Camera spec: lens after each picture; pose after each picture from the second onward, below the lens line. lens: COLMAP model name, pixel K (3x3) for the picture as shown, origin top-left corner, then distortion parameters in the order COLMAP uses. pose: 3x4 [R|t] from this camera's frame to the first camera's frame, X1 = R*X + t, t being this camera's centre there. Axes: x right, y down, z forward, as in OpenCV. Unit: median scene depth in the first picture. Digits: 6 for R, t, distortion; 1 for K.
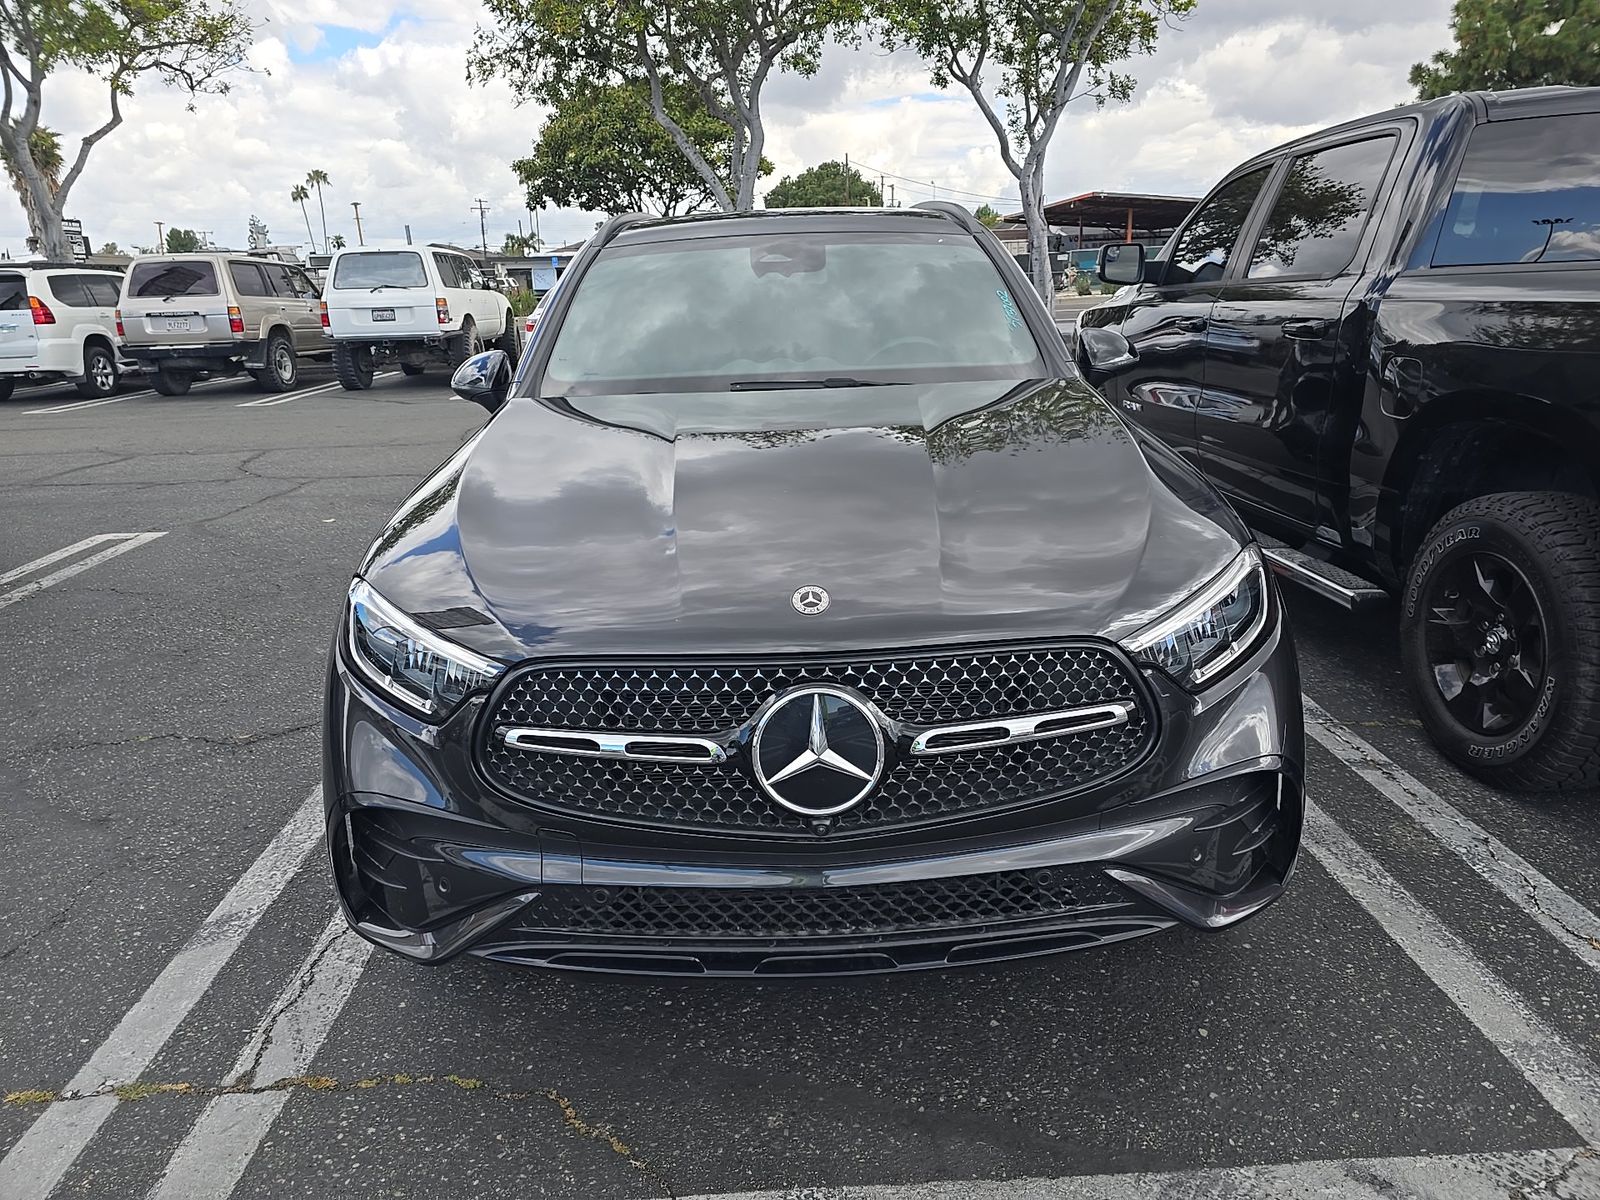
lens RADIAL K [[1075.8, 0, 800.0], [0, 1075.8, 600.0], [0, 0, 1]] dist [0.060975, -0.042719]
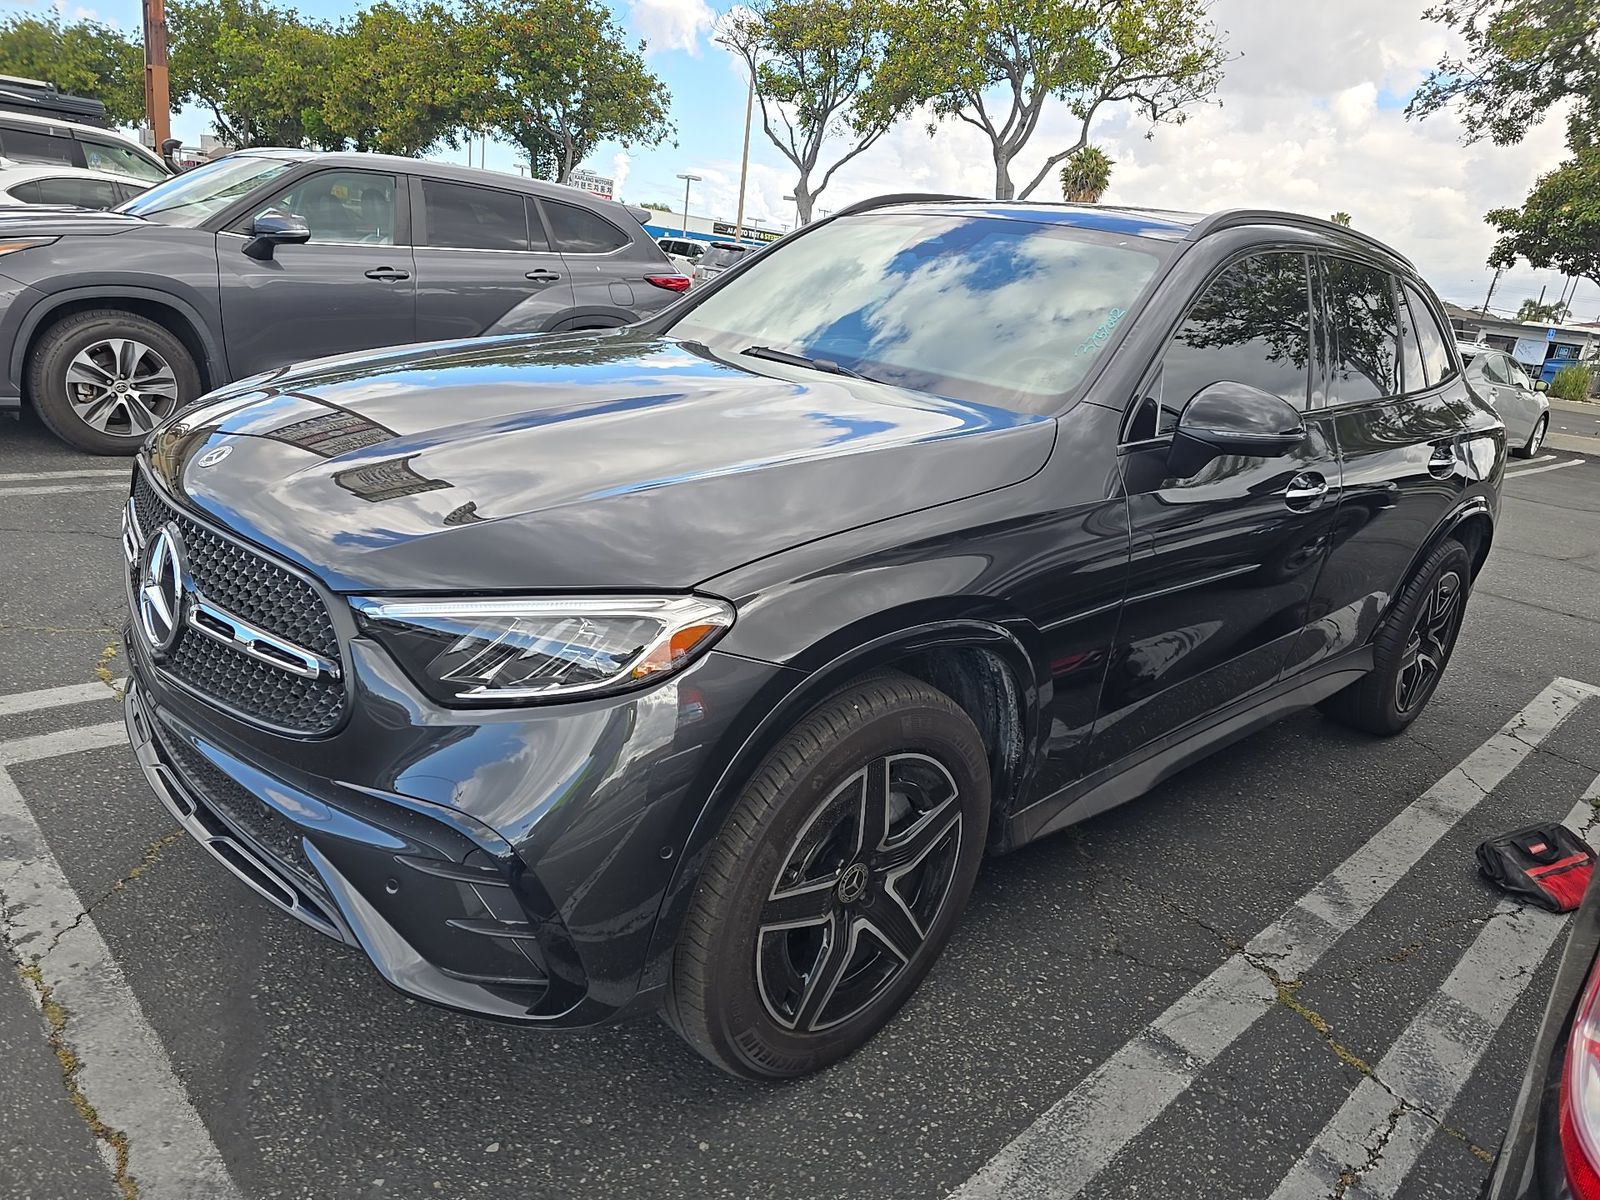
lens RADIAL K [[1075.8, 0, 800.0], [0, 1075.8, 600.0], [0, 0, 1]] dist [0.060975, -0.042719]
pose [[0.667522, 0.332546, -0.666204, 0.095717], [-0.353982, 0.928881, 0.108983, -0.015598], [0.655066, 0.163075, 0.737764, 0.049863]]
